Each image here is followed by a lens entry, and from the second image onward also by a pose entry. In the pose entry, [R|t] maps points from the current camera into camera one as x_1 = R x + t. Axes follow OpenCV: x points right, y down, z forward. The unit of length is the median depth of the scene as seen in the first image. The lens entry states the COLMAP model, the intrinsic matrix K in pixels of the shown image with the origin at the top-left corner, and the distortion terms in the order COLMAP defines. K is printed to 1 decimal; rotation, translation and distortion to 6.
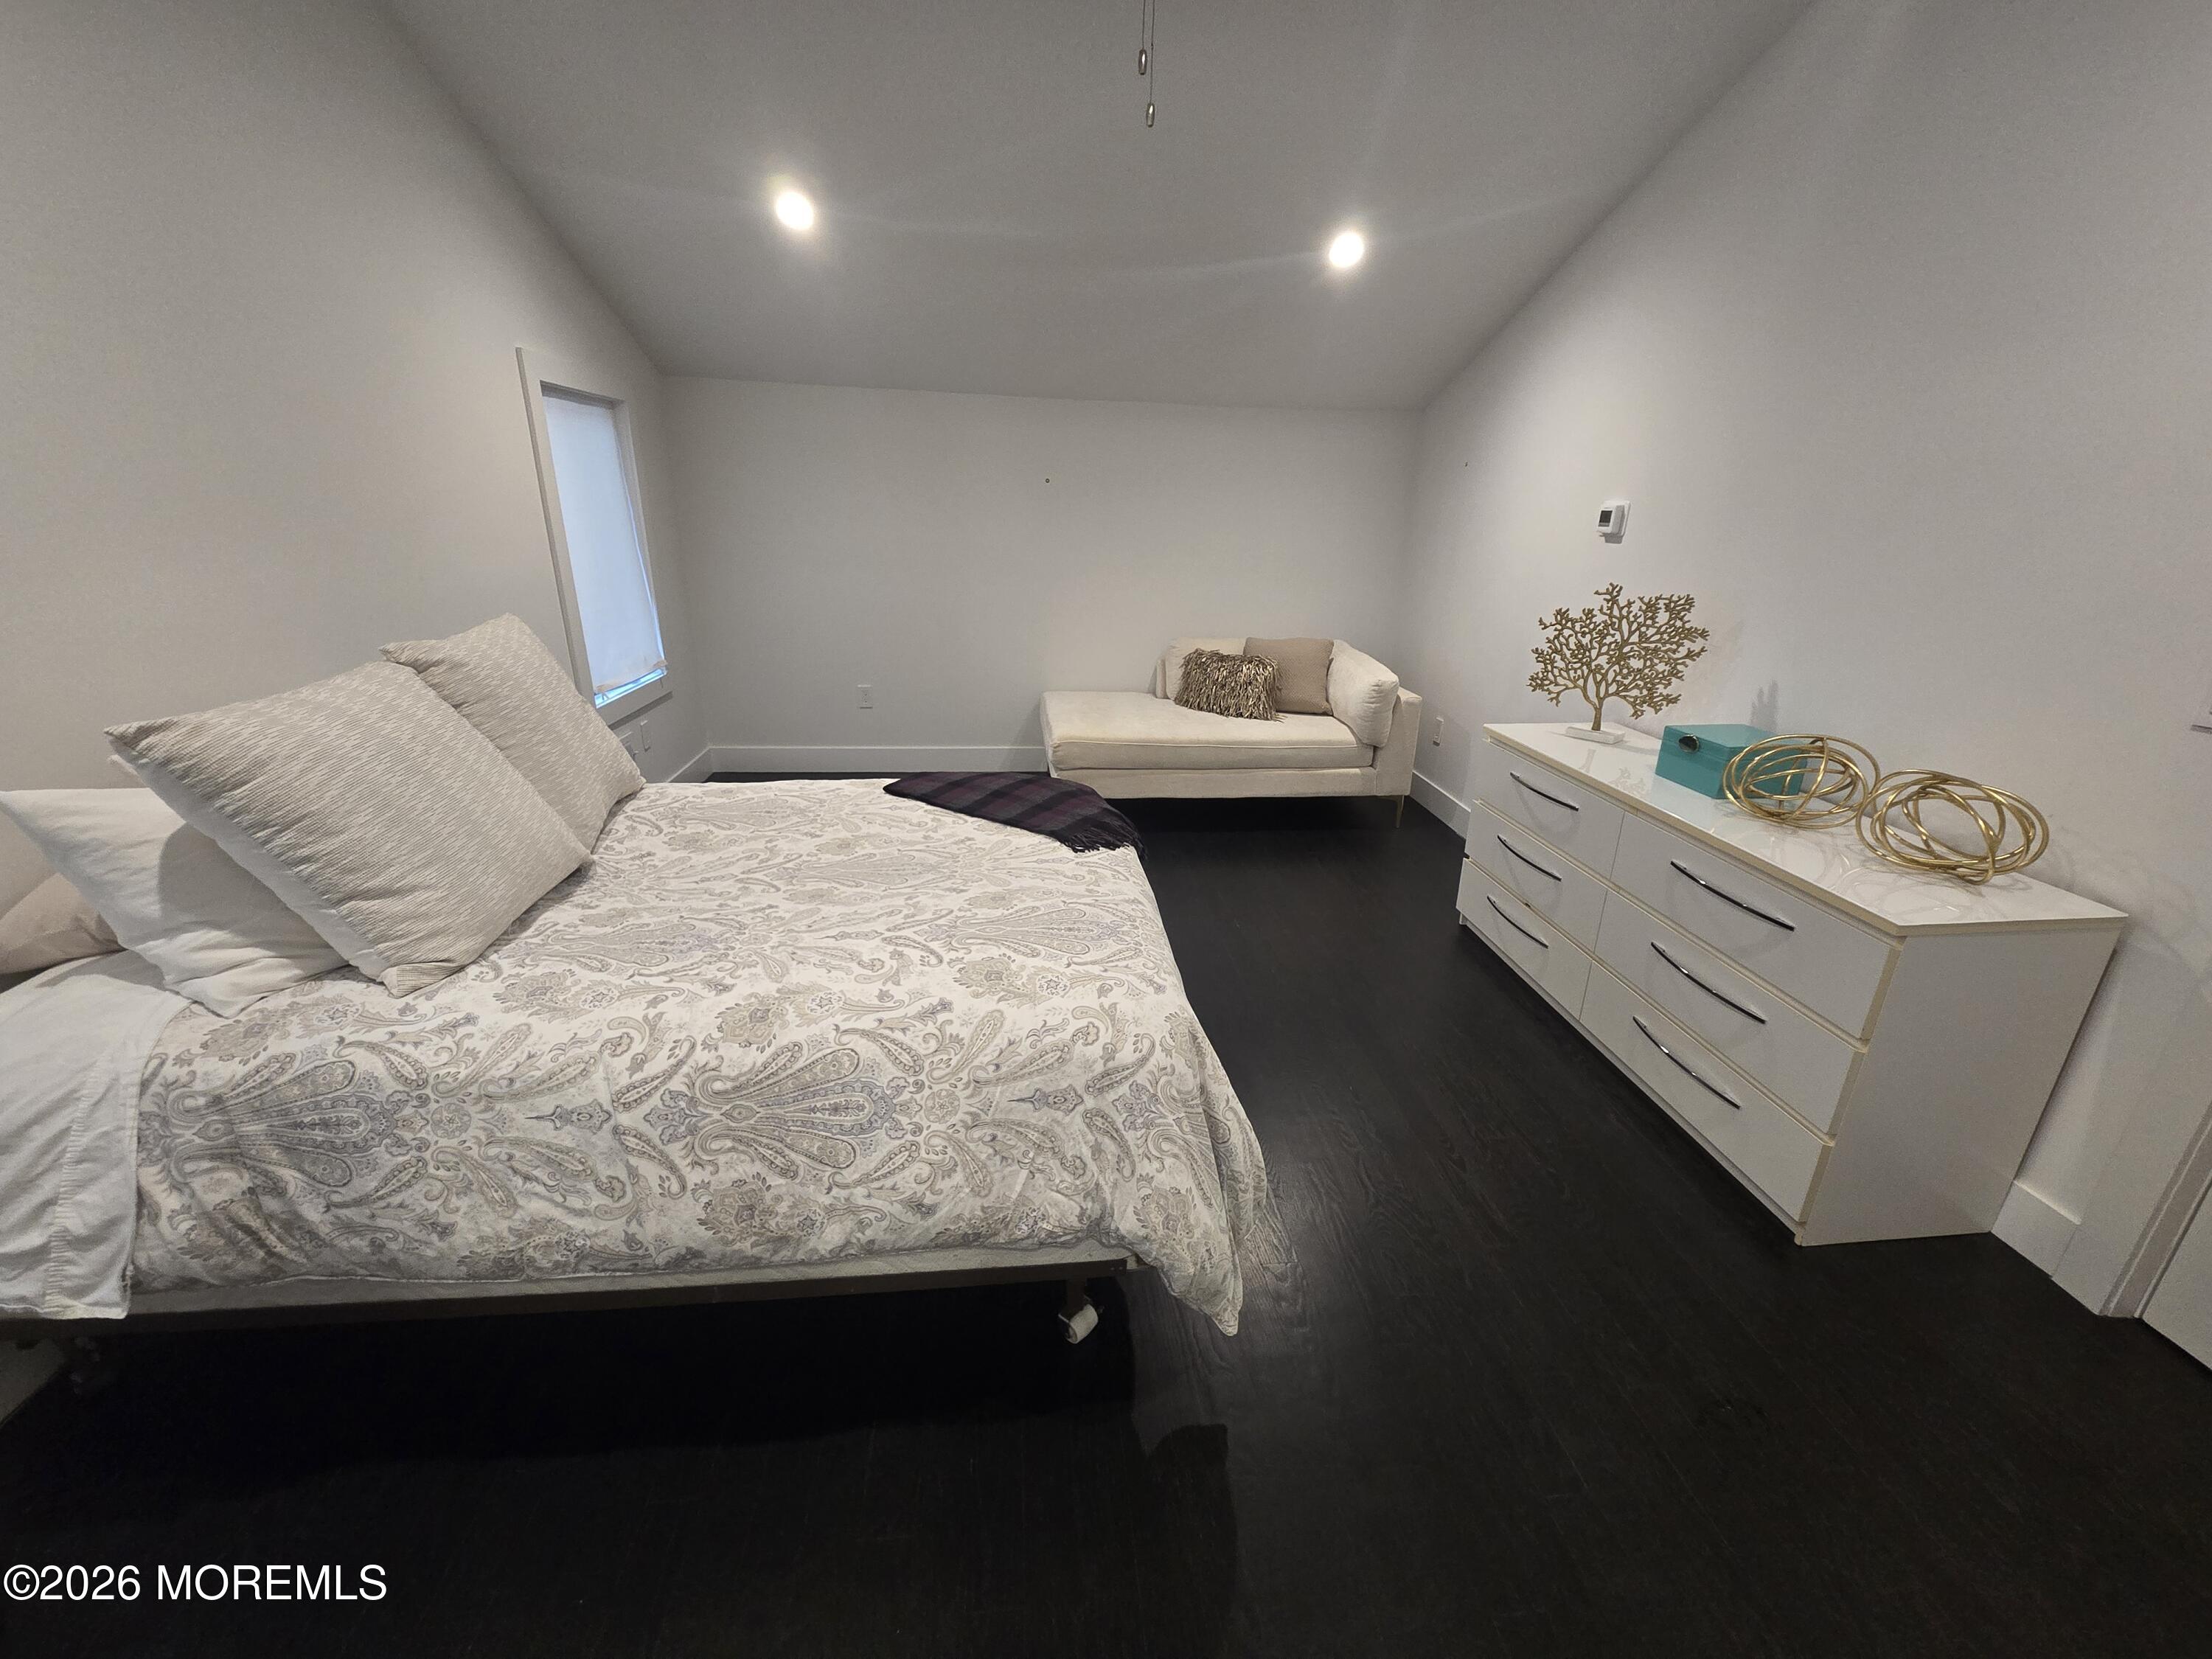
lens RADIAL K [[901.0, 0, 1109.8], [0, 901.0, 829.3], [0, 0, 1]] dist [-0.000917, -0.000129]
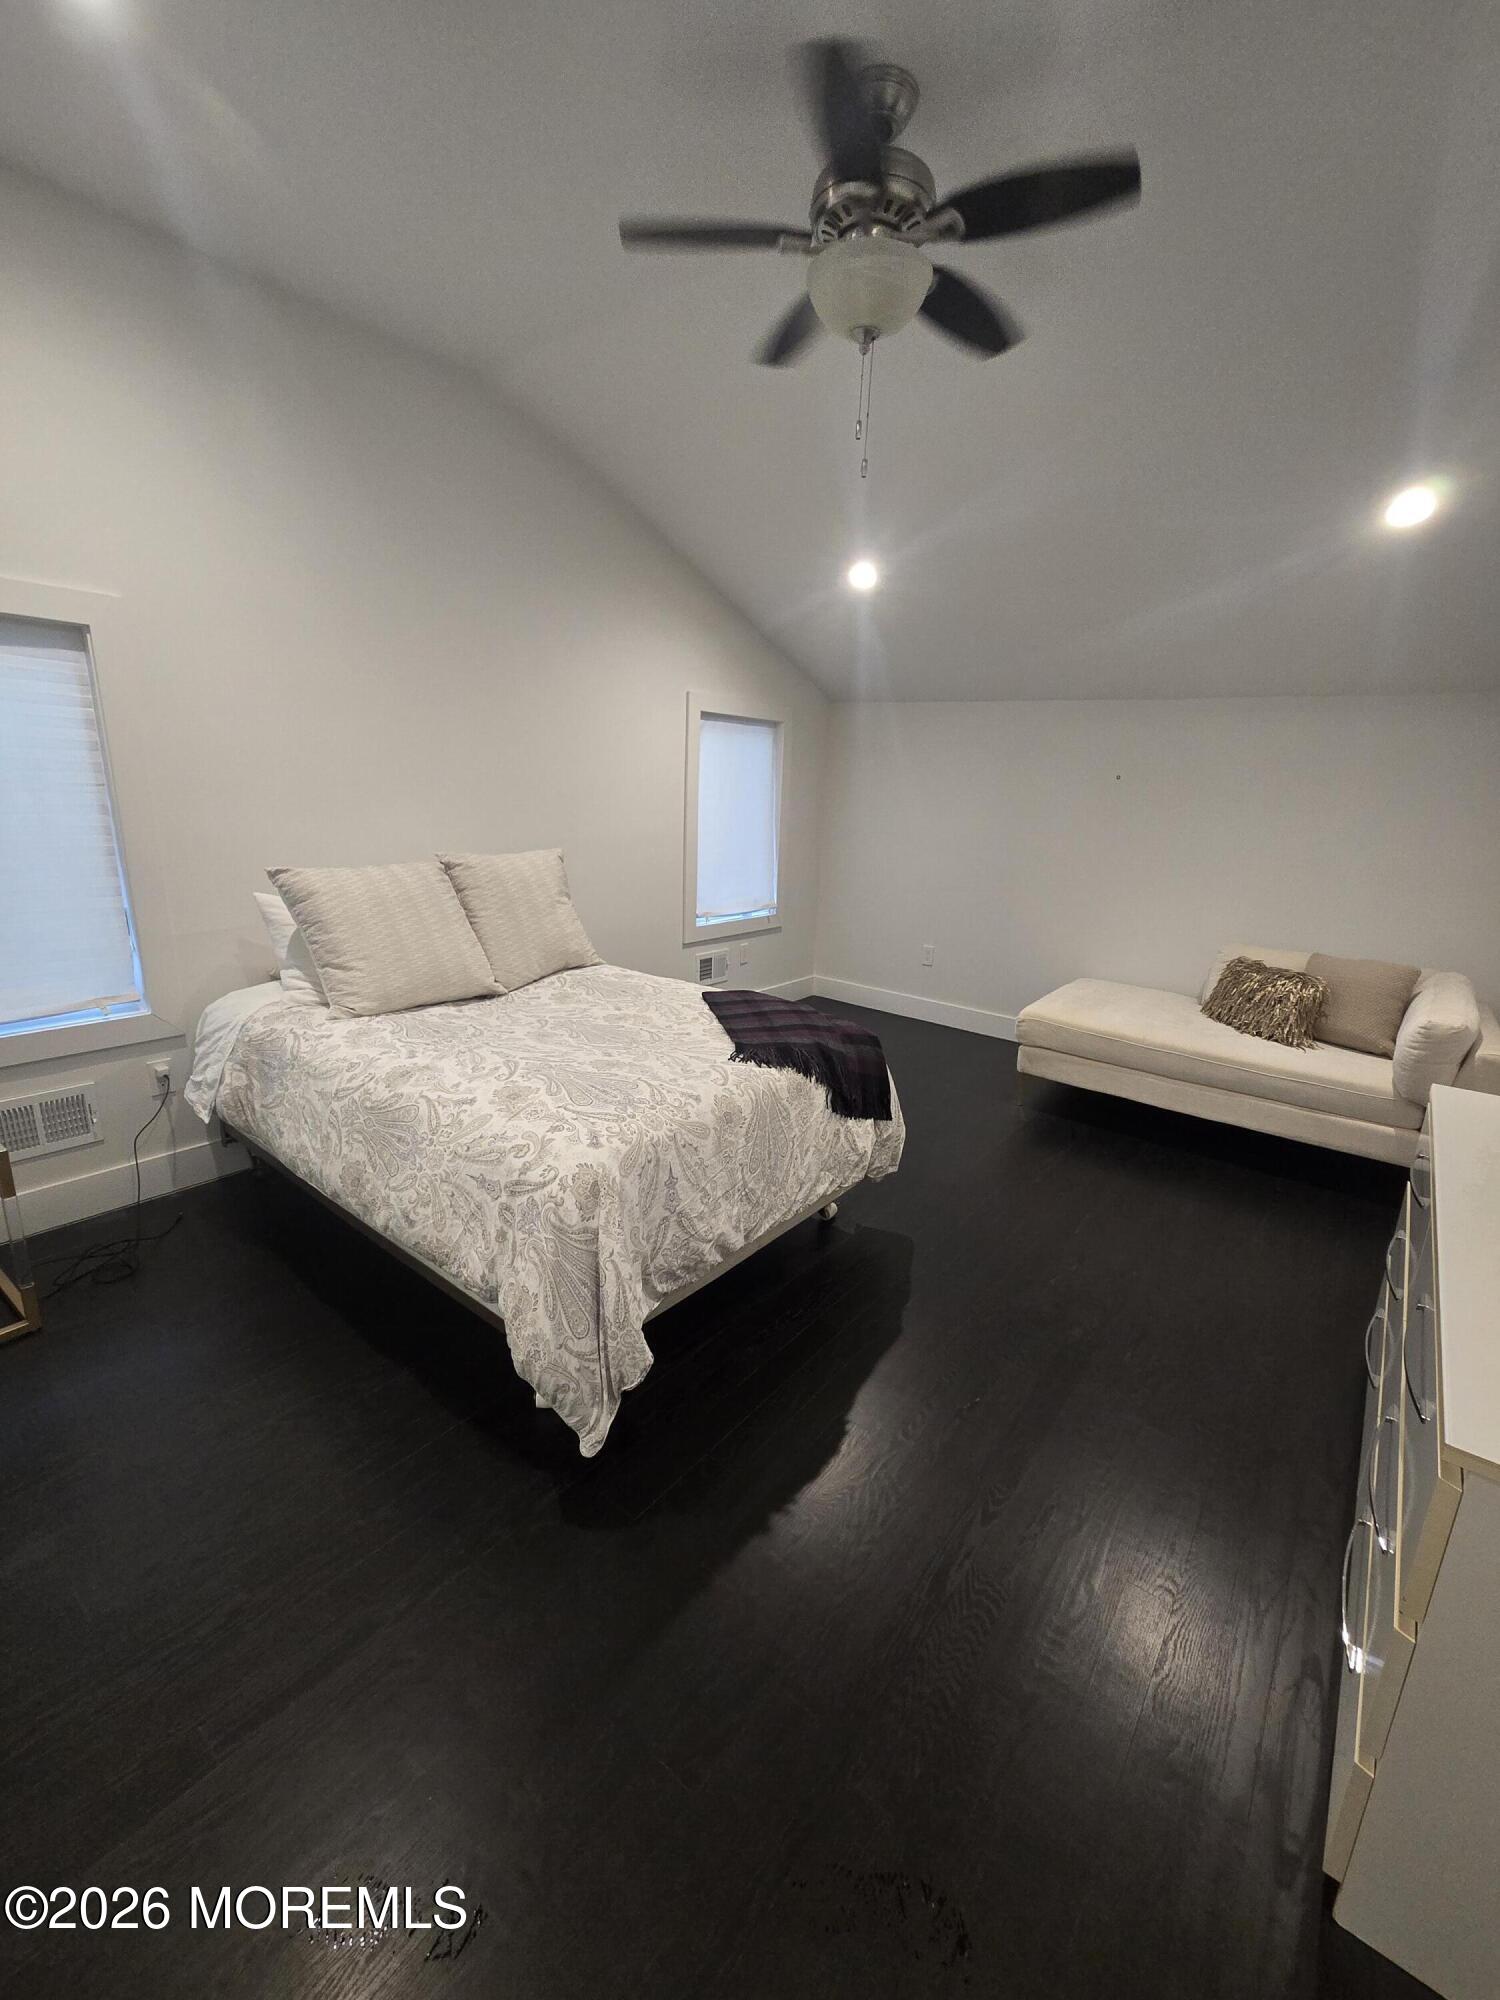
lens RADIAL K [[814.6, 0, 762.3], [0, 814.6, 1006.2], [0, 0, 1]] dist [-0.000917, -0.000129]
pose [[0.723321, 0.187907, -0.664453, 0.941159], [-0.258093, 0.966089, -0.007750, -0.063009], [0.640465, 0.177096, 0.747290, 0.255199]]
